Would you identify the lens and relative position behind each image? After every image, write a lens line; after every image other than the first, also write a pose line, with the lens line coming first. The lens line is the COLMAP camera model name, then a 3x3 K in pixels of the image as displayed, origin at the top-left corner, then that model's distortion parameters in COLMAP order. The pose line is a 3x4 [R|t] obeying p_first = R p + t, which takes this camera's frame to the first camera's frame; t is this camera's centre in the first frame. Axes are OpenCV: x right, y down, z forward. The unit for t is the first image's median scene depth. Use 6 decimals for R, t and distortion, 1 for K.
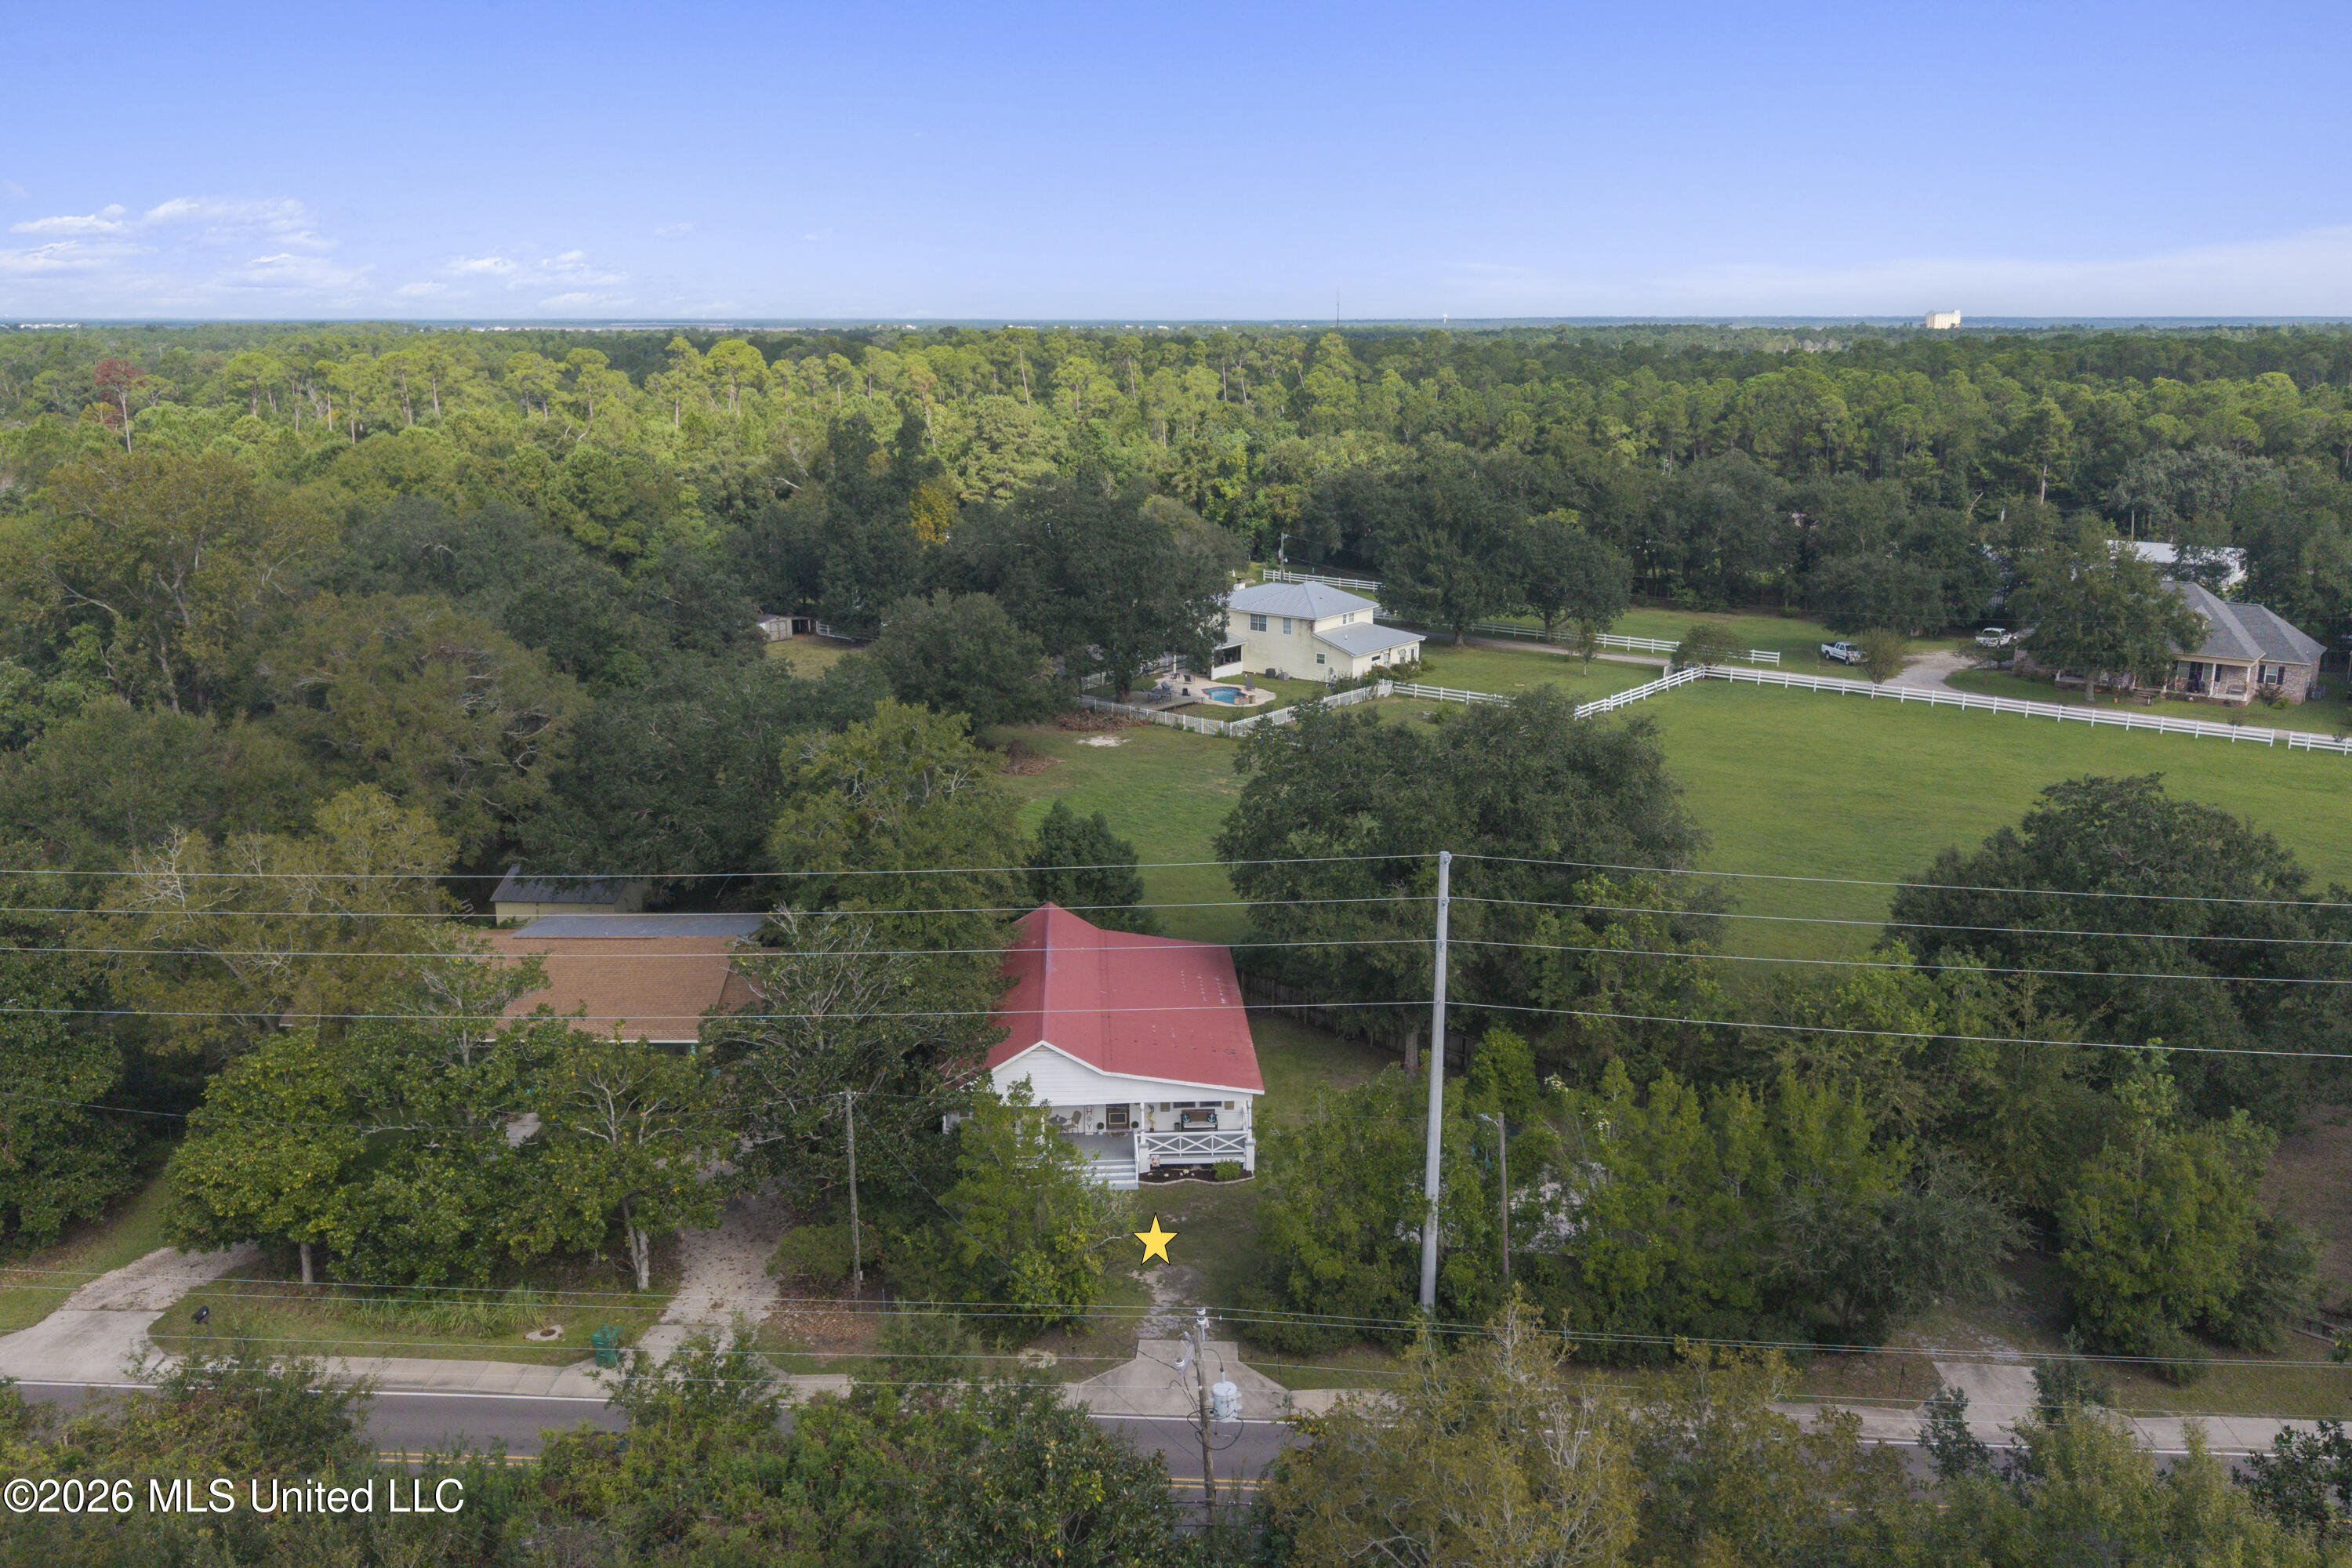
lens RADIAL K [[1770.2, 0, 1176.0], [0, 1770.2, 784.0], [0, 0, 1]] dist [0.057547, -0.087232]
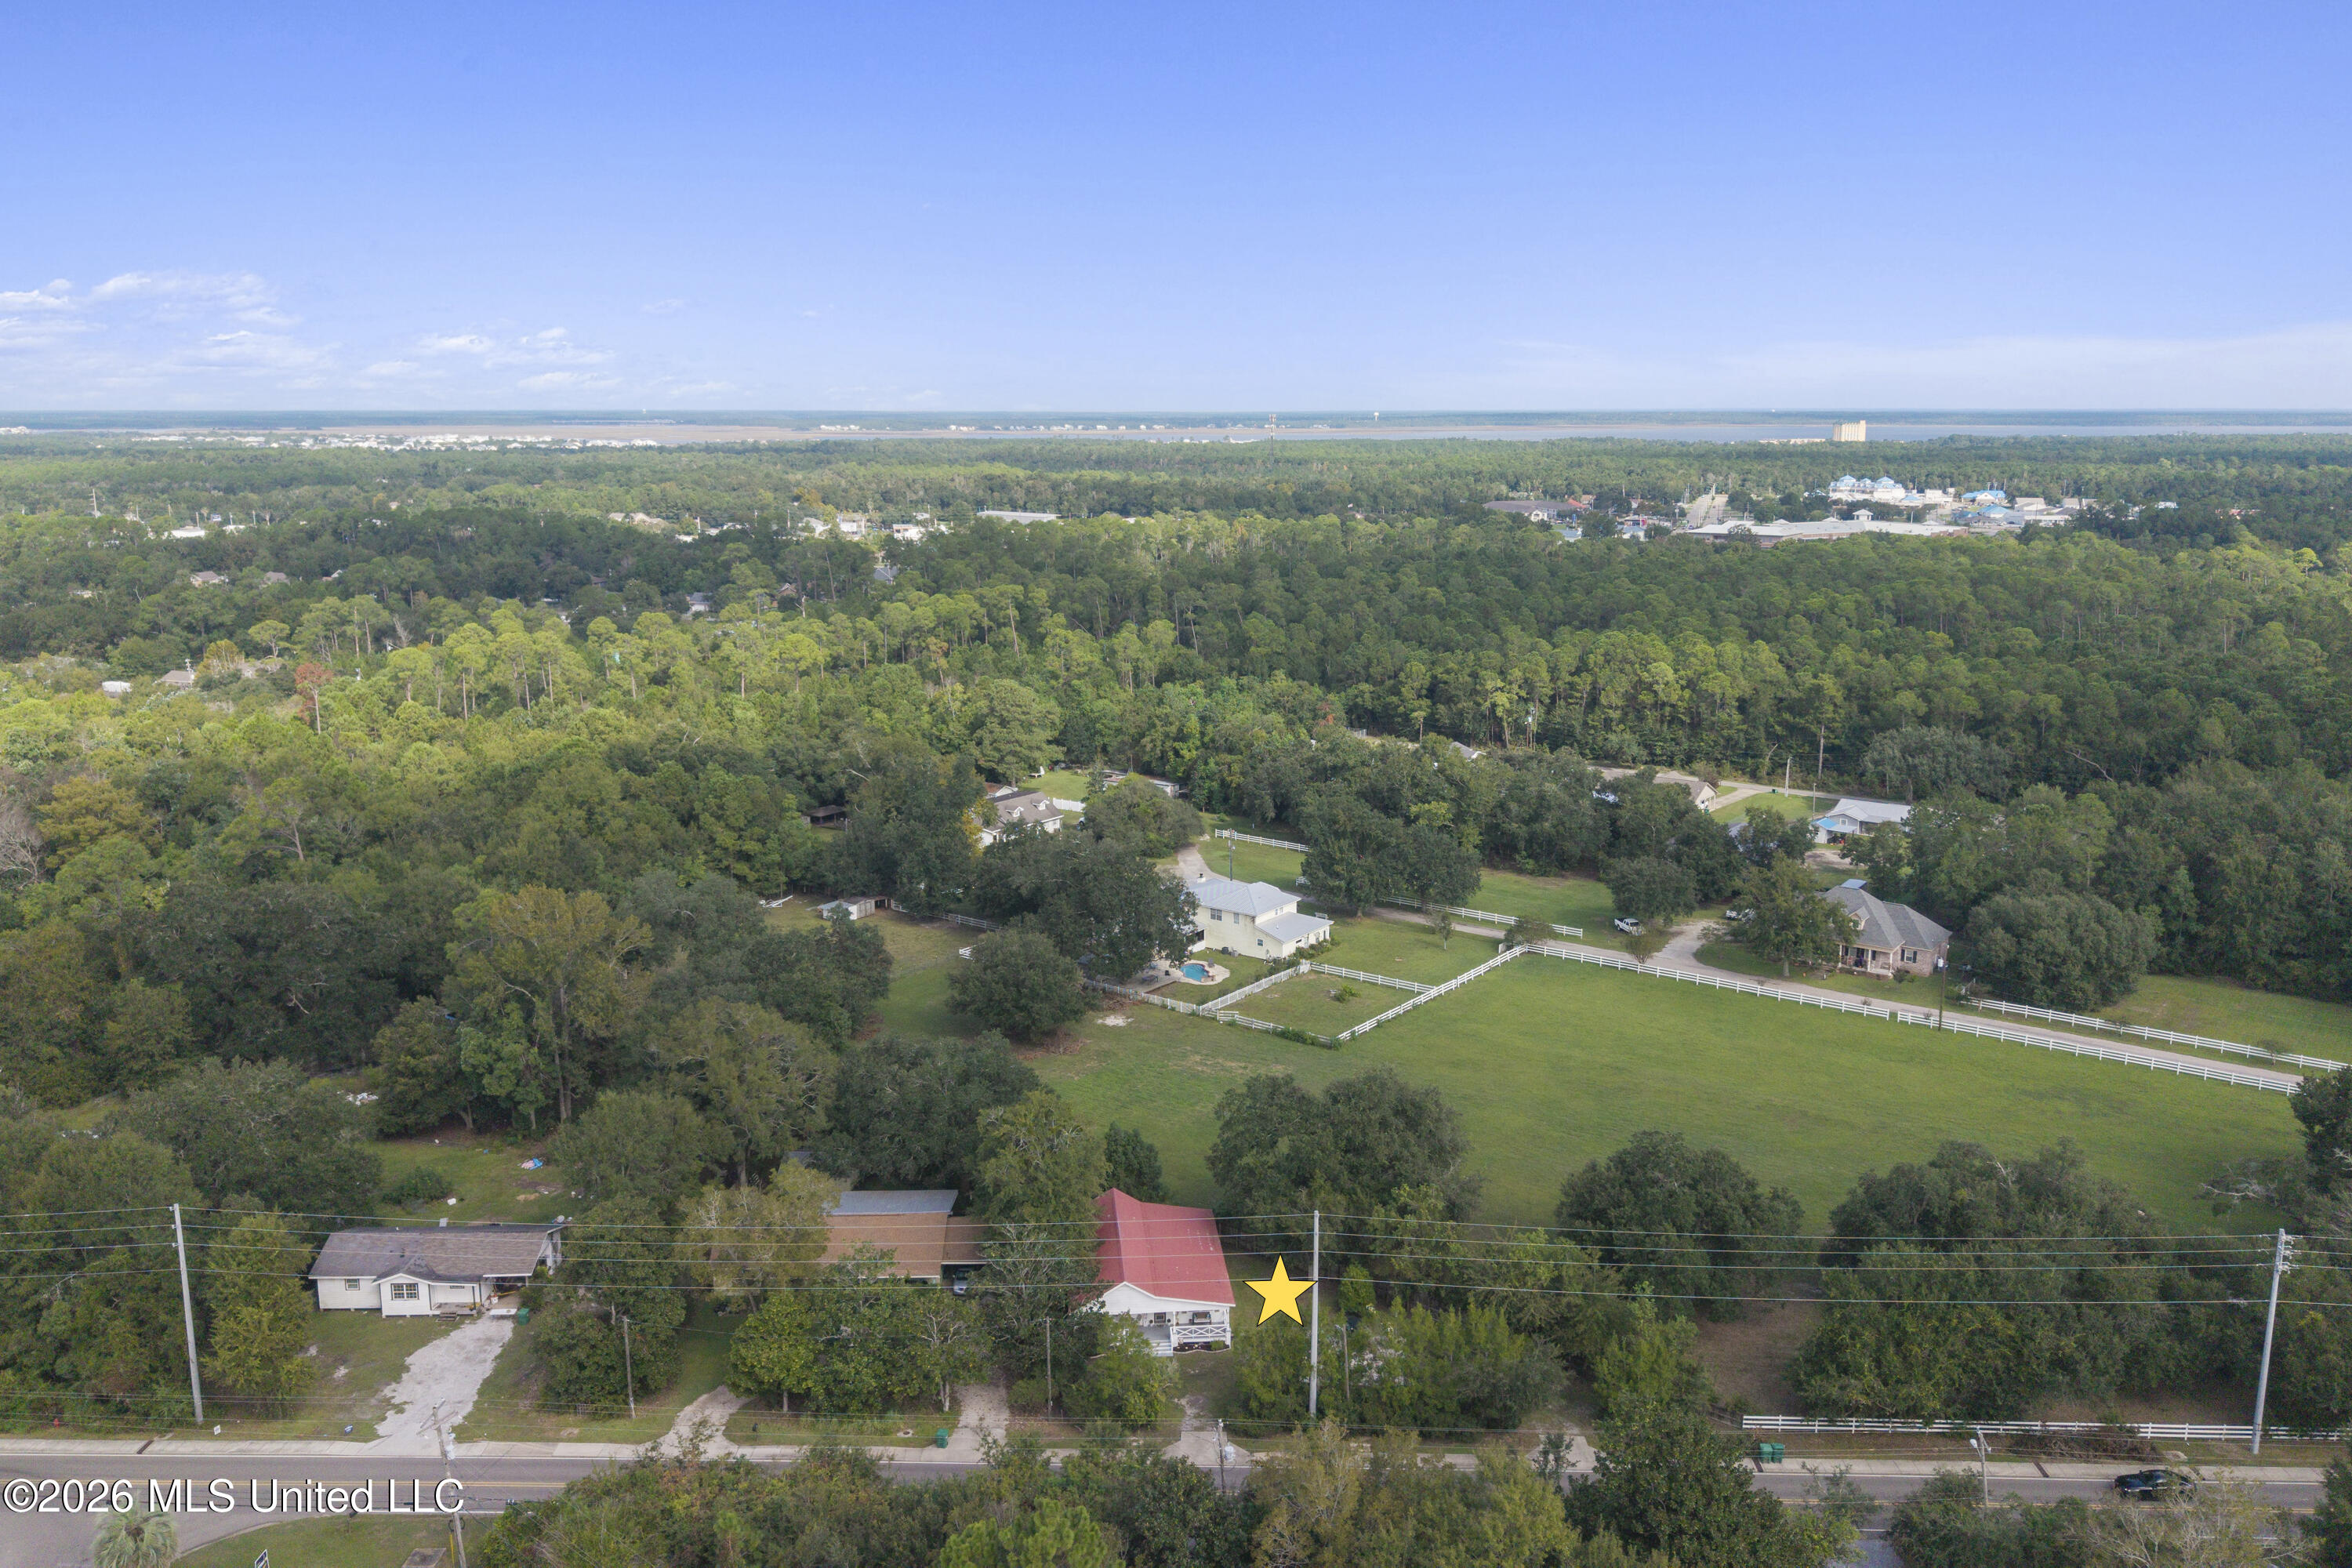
lens RADIAL K [[1753.7, 0, 1176.0], [0, 1753.7, 784.0], [0, 0, 1]] dist [0.181504, -0.532532]
pose [[0.999401, -0.006307, 0.034042, -0.036251], [0.007950, 0.998798, -0.048364, -0.140876], [-0.033696, 0.048606, 0.998250, -0.456285]]
